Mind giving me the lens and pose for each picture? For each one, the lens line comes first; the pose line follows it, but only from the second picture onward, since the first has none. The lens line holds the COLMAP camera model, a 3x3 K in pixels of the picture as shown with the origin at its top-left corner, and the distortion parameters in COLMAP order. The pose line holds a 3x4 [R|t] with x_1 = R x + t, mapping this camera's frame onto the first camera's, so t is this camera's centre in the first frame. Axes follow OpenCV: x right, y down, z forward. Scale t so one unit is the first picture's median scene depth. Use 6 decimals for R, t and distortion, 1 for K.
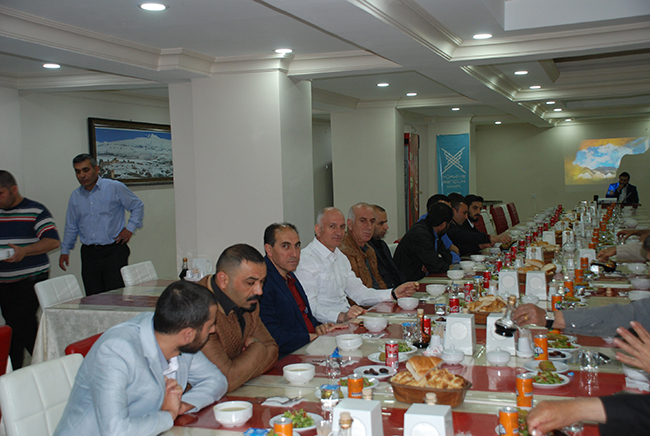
lens RADIAL K [[816.4, 0, 325.0], [0, 816.4, 218.0], [0, 0, 1]] dist [0.198130, 0.000179]
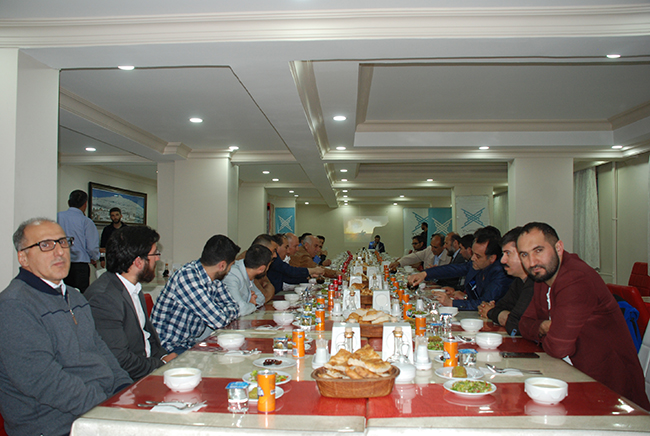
lens RADIAL K [[547.0, 0, 325.0], [0, 547.0, 218.0], [0, 0, 1]] dist [-0.006935, -0.007885]
pose [[0.962092, 0.037017, 0.270202, -0.129809], [-0.011490, 0.995368, -0.095451, 0.046743], [-0.272483, 0.088728, 0.958061, -0.143075]]
